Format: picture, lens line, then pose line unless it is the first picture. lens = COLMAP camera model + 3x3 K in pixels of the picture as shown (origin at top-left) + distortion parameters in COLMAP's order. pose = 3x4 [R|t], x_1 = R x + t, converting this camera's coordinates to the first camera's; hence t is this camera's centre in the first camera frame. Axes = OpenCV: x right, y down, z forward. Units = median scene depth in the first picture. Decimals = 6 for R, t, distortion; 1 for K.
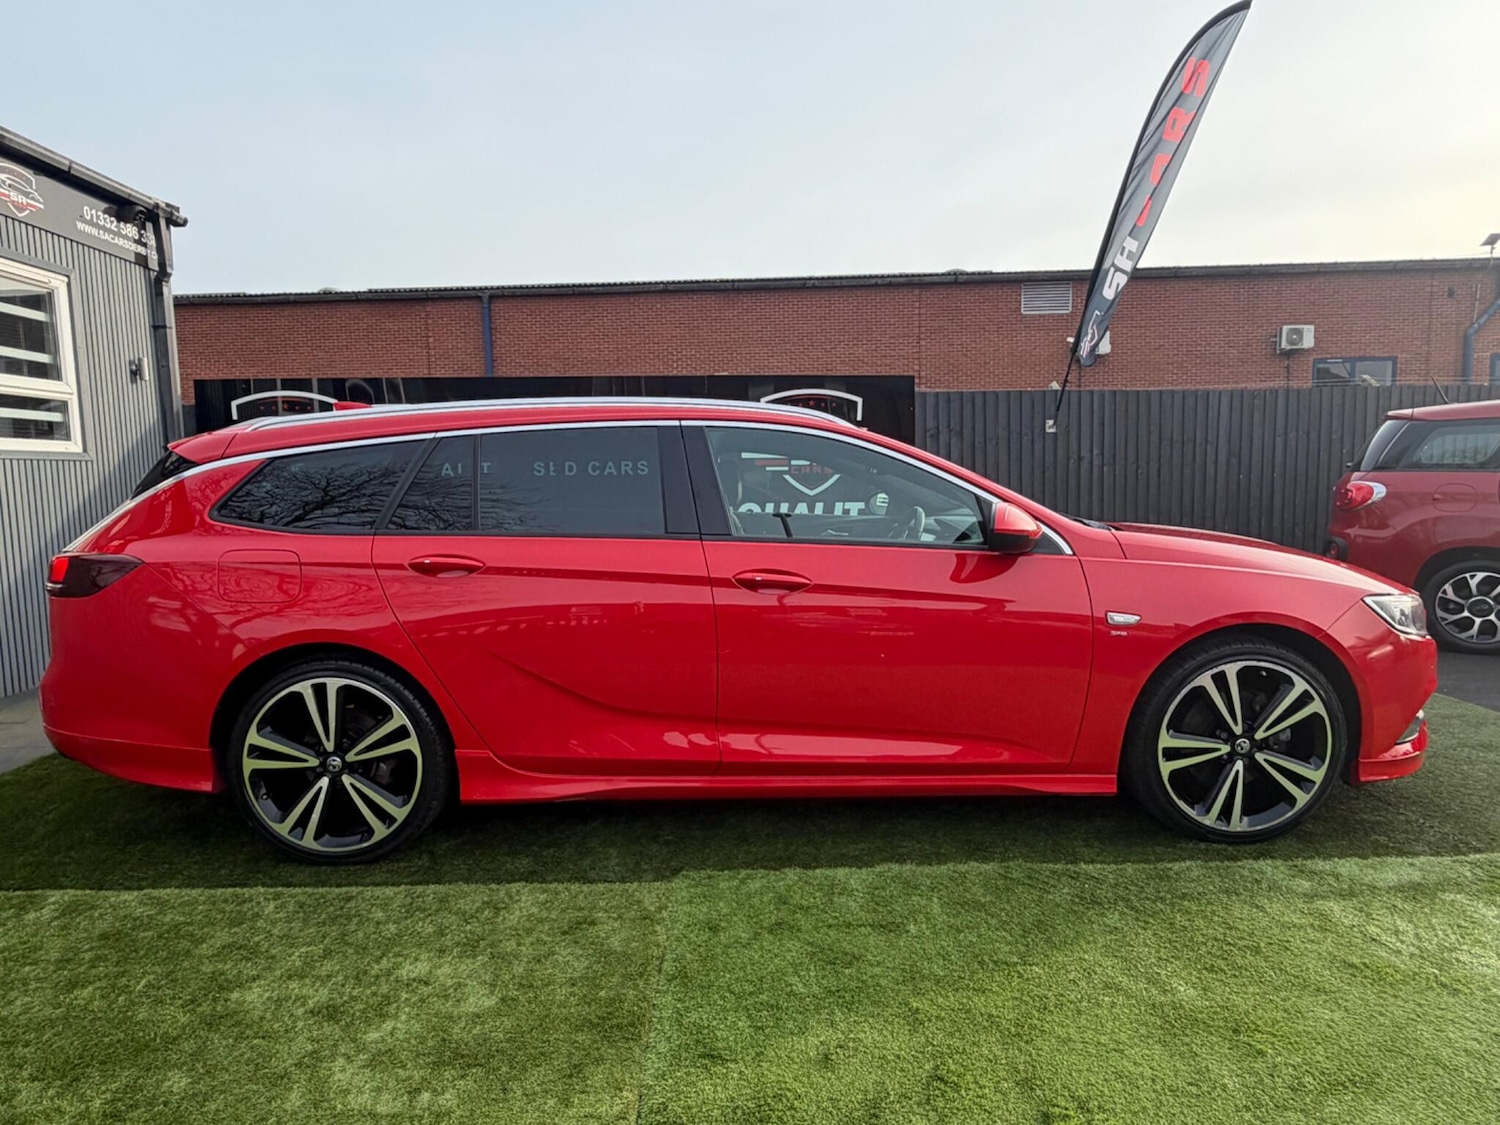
lens RADIAL K [[968.2, 0, 744.9], [0, 968.2, 565.9], [0, 0, 1]] dist [-0.003818, 0.006310]
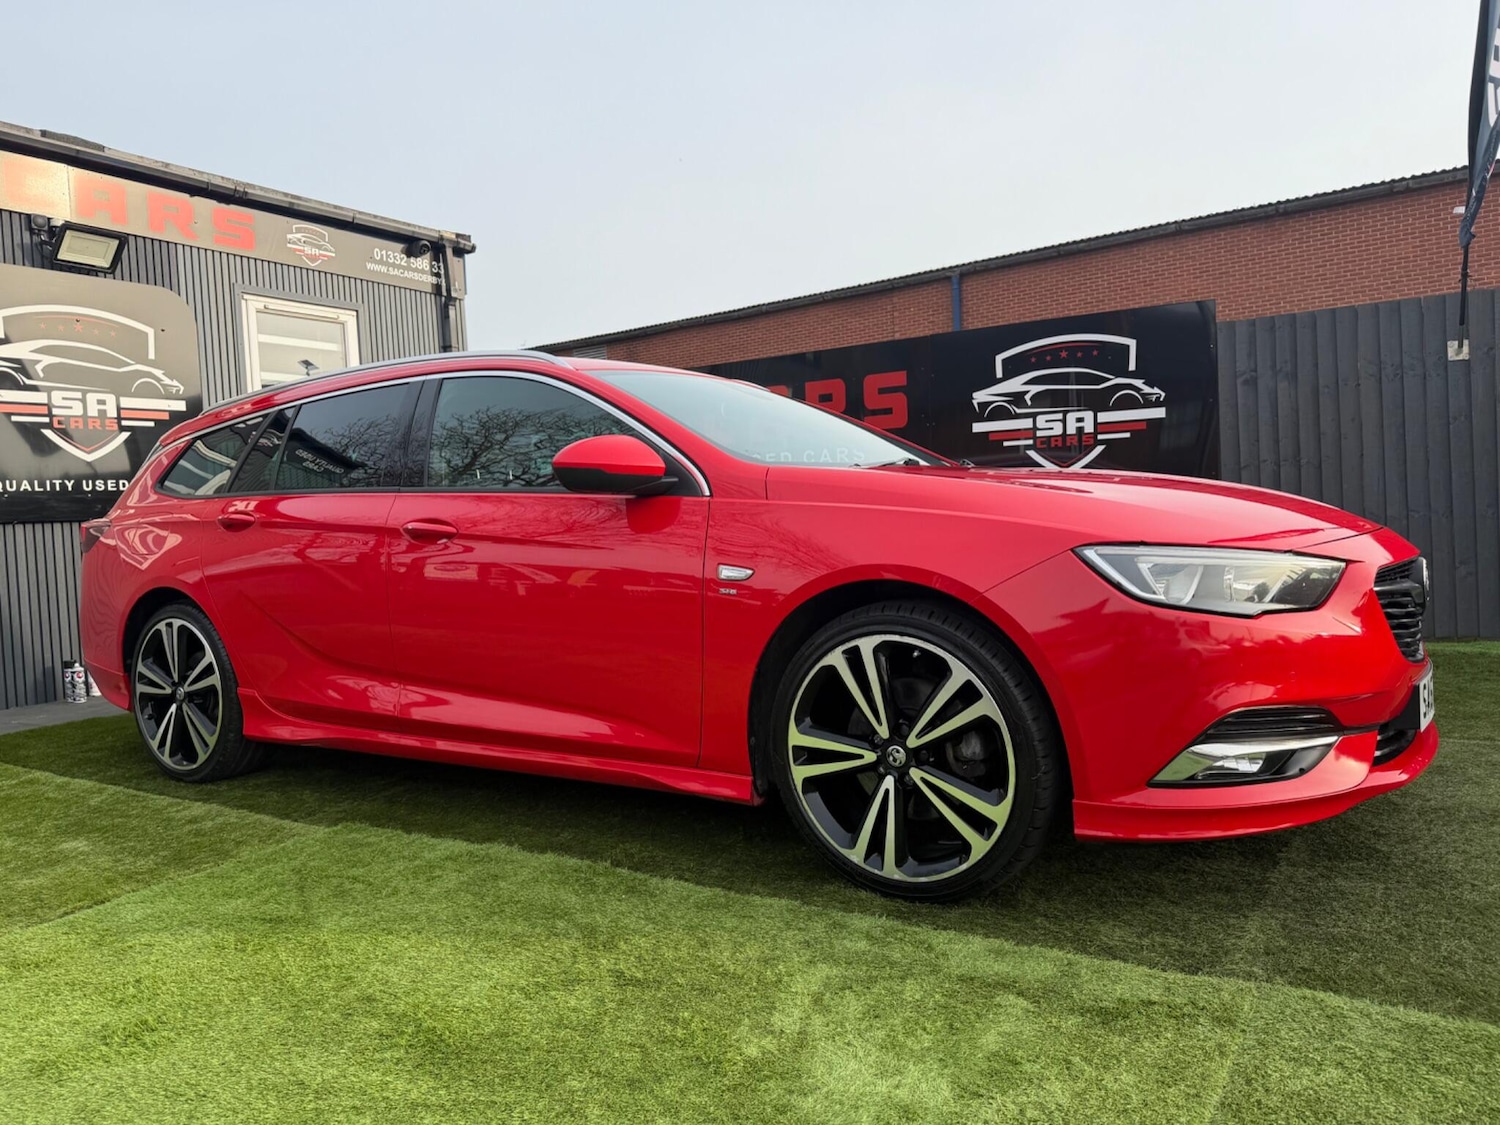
lens RADIAL K [[1193.9, 0, 750.0], [0, 1193.9, 562.5], [0, 0, 1]] dist [0.079599, -0.126686]
pose [[0.801491, -0.001081, -0.598006, 0.950633], [-0.025906, 0.998997, -0.036527, 0.079016], [0.597445, 0.044768, 0.800659, 0.227662]]
